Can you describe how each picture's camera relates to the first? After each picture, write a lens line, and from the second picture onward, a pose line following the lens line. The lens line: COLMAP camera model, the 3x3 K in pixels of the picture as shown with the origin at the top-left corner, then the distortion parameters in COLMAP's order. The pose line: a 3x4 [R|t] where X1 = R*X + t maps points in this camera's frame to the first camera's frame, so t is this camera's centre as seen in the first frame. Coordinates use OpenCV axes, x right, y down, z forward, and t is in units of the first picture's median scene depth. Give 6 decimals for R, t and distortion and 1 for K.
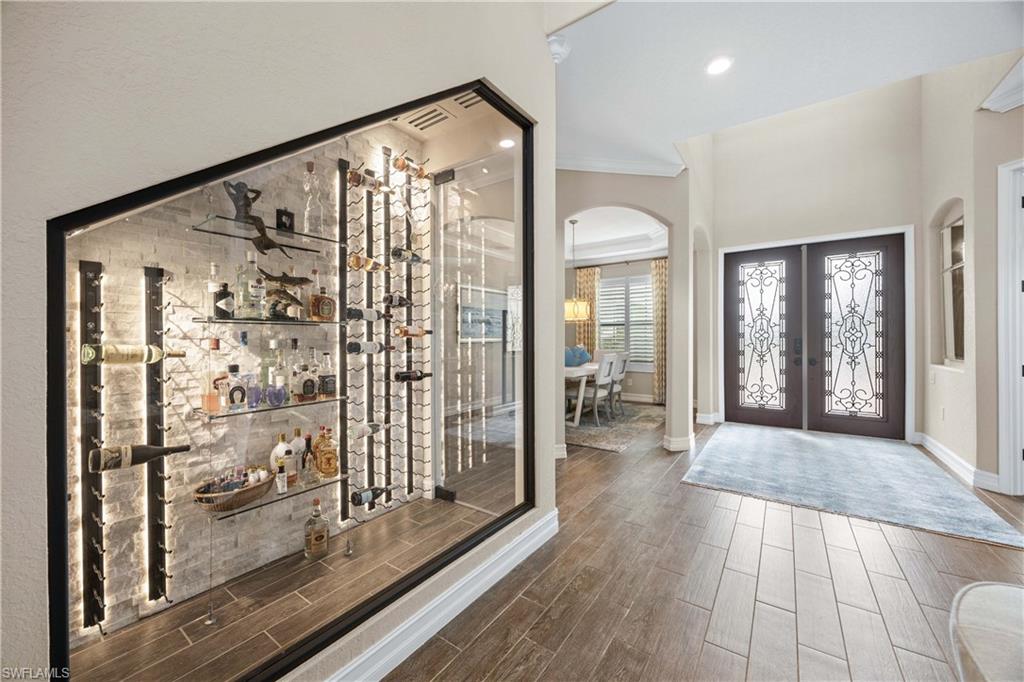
lens RADIAL K [[390.0, 0, 508.0], [0, 390.0, 339.0], [0, 0, 1]] dist [-0.002306, -0.000639]
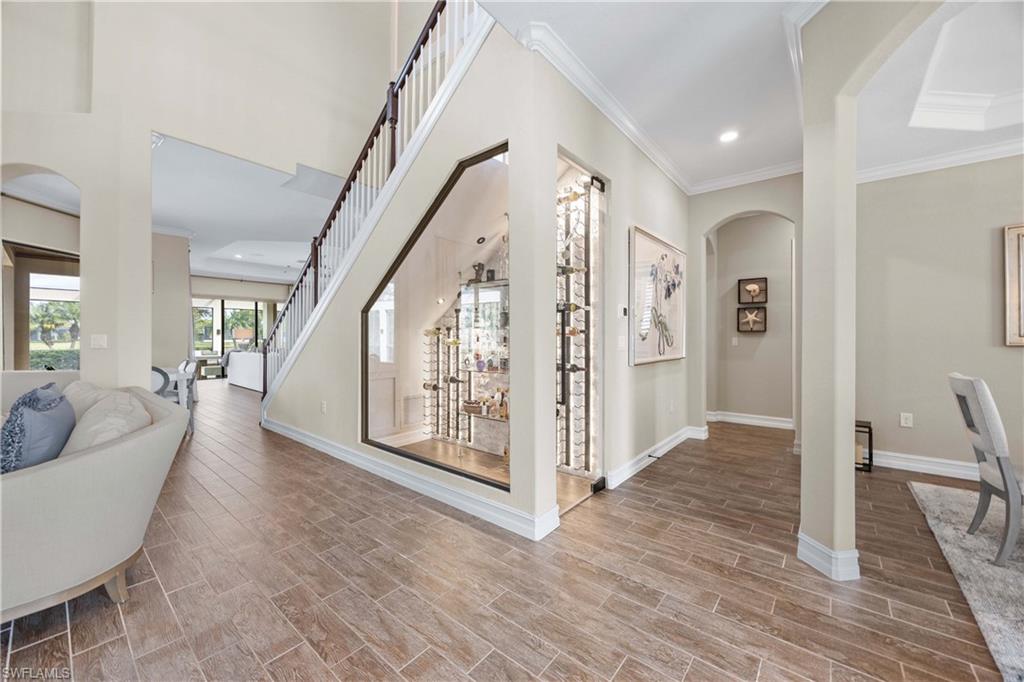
lens RADIAL K [[390.0, 0, 512.4], [0, 390.0, 337.0], [0, 0, 1]] dist [-0.002306, -0.000639]
pose [[-0.073152, 0.002977, -0.997316, 0.529549], [-0.000417, 0.999995, 0.003016, -0.002197], [0.997321, 0.000636, -0.073151, 0.499146]]
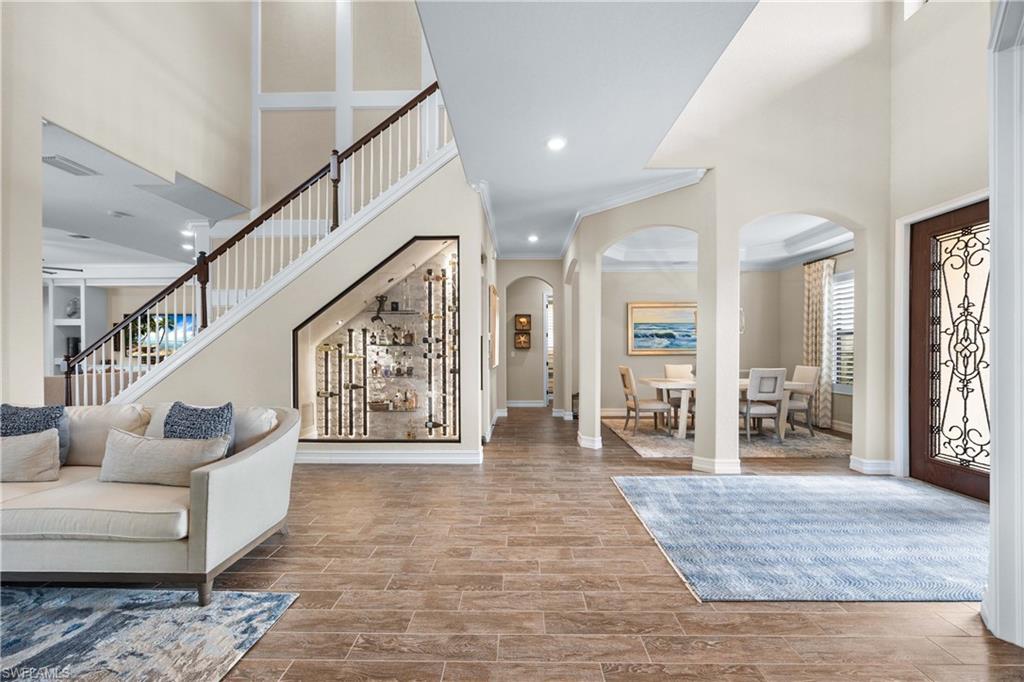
lens RADIAL K [[390.0, 0, 516.1], [0, 390.0, 355.5], [0, 0, 1]] dist [-0.002306, -0.000639]
pose [[0.569086, 0.012348, -0.822186, 0.802740], [-0.001105, 0.999898, 0.014252, -0.005395], [0.822277, -0.007202, 0.569041, 0.076832]]
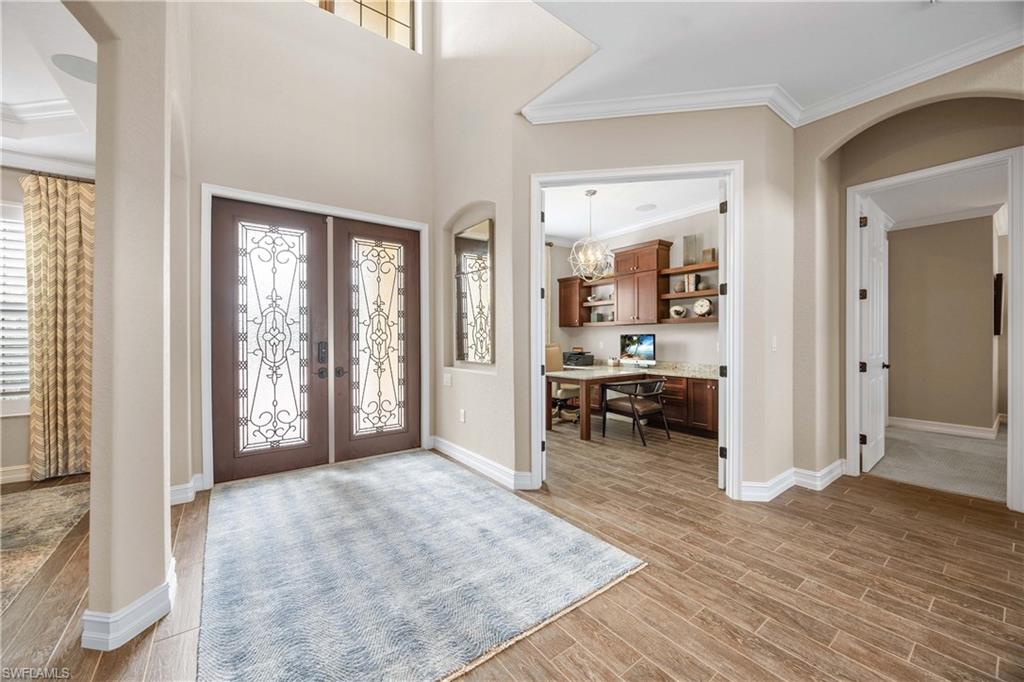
lens RADIAL K [[390.0, 0, 511.8], [0, 390.0, 339.5], [0, 0, 1]] dist [-0.002306, -0.000639]
pose [[0.307742, 0.001673, 0.951468, 0.157067], [0.004201, 0.999986, -0.003118, -0.001184], [-0.951461, 0.004957, 0.307731, 0.443123]]
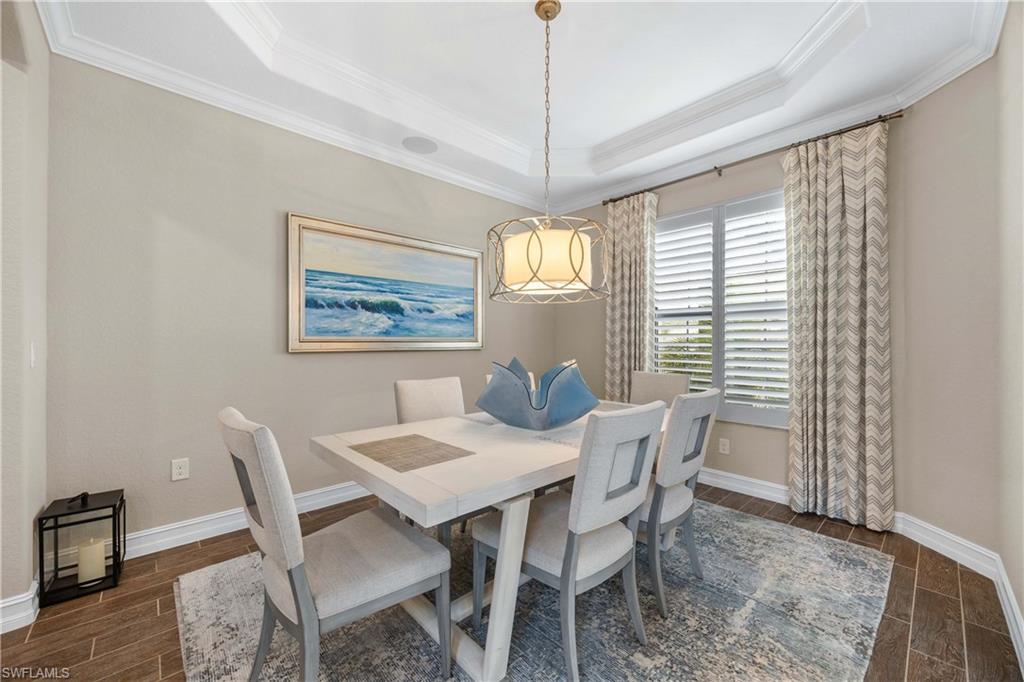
lens RADIAL K [[390.0, 0, 508.2], [0, 390.0, 342.2], [0, 0, 1]] dist [-0.002306, -0.000639]
pose [[0.977899, 0.006734, -0.208968, 0.251501], [-0.007511, 0.999968, -0.002926, -0.002002], [0.208942, 0.004431, 0.977918, 0.789427]]
